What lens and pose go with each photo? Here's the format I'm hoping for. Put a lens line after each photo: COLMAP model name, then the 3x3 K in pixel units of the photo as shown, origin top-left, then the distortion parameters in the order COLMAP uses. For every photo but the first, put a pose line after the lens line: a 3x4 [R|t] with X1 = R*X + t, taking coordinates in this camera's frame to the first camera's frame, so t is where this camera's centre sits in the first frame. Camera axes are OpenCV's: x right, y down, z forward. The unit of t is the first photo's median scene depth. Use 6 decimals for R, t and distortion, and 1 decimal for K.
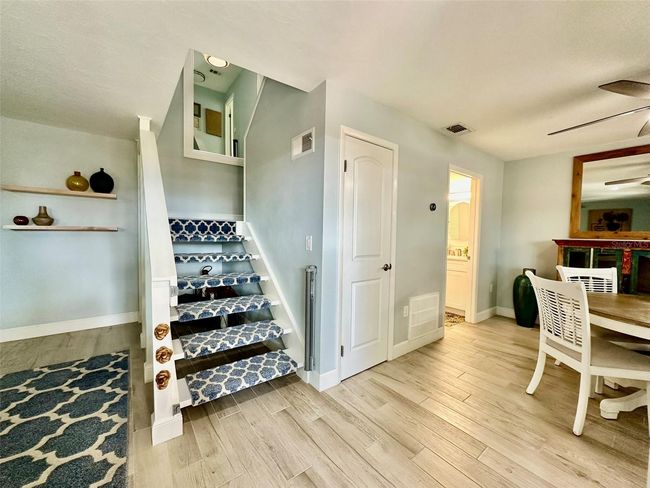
lens RADIAL K [[259.5, 0, 325.2], [0, 259.5, 244.8], [0, 0, 1]] dist [-0.005685, 0.001251]
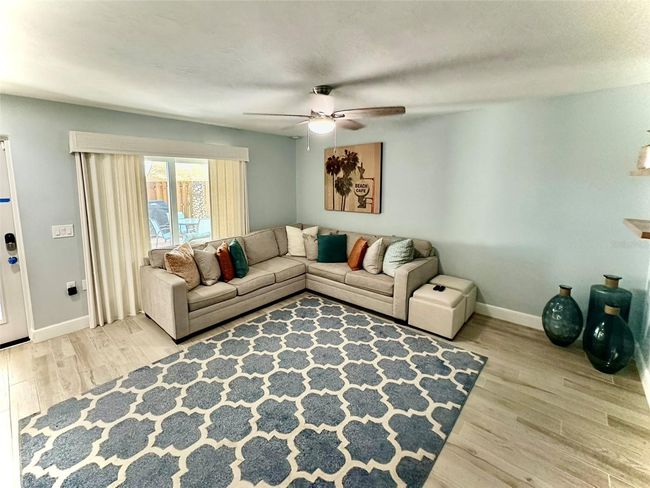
lens RADIAL K [[287.4, 0, 292.2], [0, 287.4, 218.1], [0, 0, 1]] dist [-0.004346, 0.000051]
pose [[-0.989782, 0.000614, -0.142589, -0.935090], [-0.022406, 0.986898, 0.159781, -0.209197], [0.140819, 0.161343, -0.976800, 1.171878]]
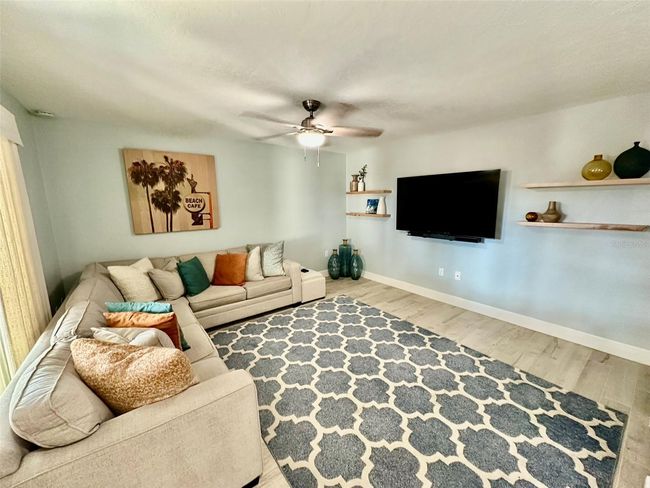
lens RADIAL K [[259.5, 0, 325.0], [0, 259.5, 244.8], [0, 0, 1]] dist [-0.005685, 0.001251]
pose [[-0.002302, 0.147333, -0.989084, -0.160663], [-0.030061, 0.988630, 0.147335, -0.122902], [0.999545, 0.030072, 0.002154, 0.201230]]
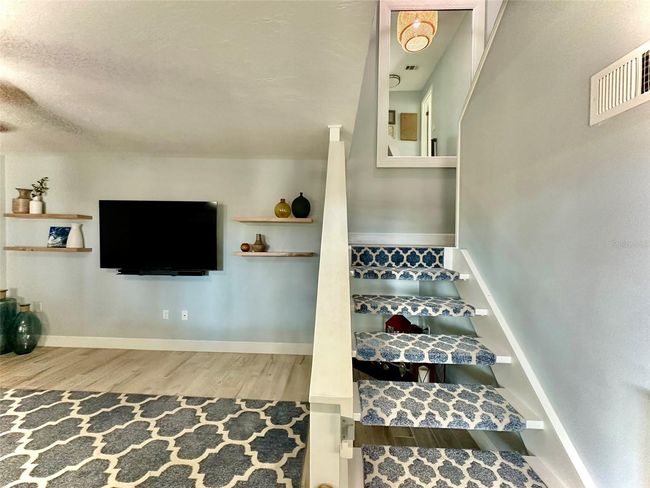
lens RADIAL K [[271.4, 0, 324.1], [0, 271.4, 245.0], [0, 0, 1]] dist [0.000979, -0.000573]
pose [[0.770389, 0.003721, -0.637563, -0.177362], [-0.028660, 0.999174, -0.028800, -0.089638], [0.636929, 0.040460, 0.769860, 0.342392]]
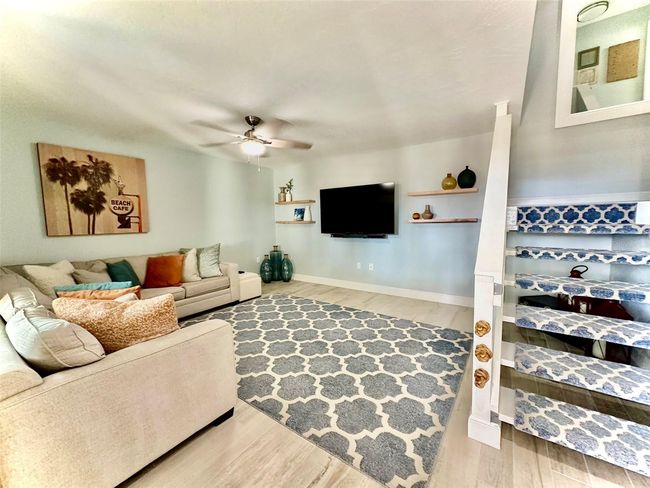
lens RADIAL K [[259.5, 0, 325.2], [0, 259.5, 244.7], [0, 0, 1]] dist [-0.005685, 0.001251]
pose [[0.301868, 0.059251, -0.951507, 0.047856], [-0.020139, 0.998240, 0.055772, -0.007799], [0.953137, 0.002327, 0.302530, 0.096630]]
